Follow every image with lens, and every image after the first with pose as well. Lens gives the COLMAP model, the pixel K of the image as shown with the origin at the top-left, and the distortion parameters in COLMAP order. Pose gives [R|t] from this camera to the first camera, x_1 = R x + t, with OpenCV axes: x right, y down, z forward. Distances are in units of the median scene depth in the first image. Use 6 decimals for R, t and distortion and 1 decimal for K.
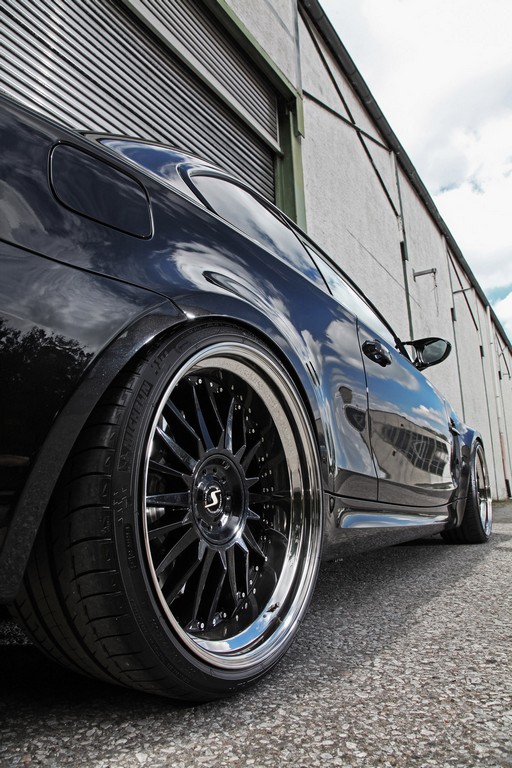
lens RADIAL K [[526.4, 0, 256.0], [0, 526.4, 384.0], [0, 0, 1]] dist [-0.112629, 0.055145]
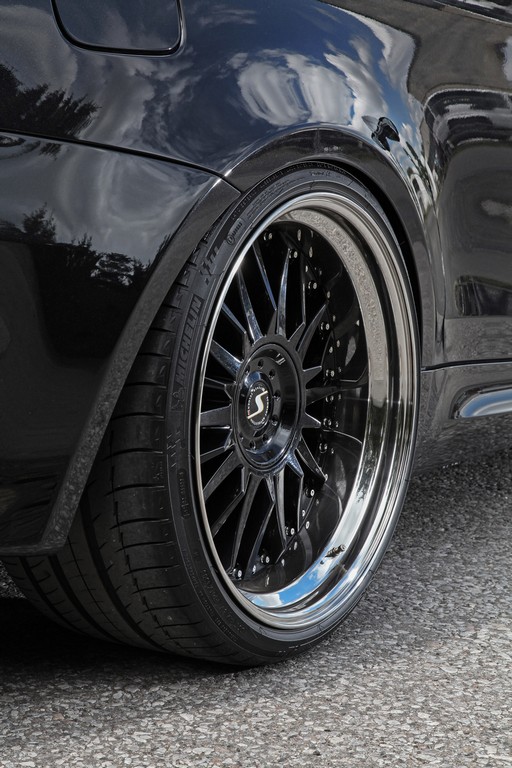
lens RADIAL K [[1889.8, 0, 256.0], [0, 1889.8, 384.0], [0, 0, 1]] dist [0.522238, -0.222480]
pose [[0.999373, 0.034675, 0.007131, -0.129610], [-0.034972, 0.935752, 0.350919, -0.878530], [0.005495, -0.350949, 0.936379, -1.725330]]
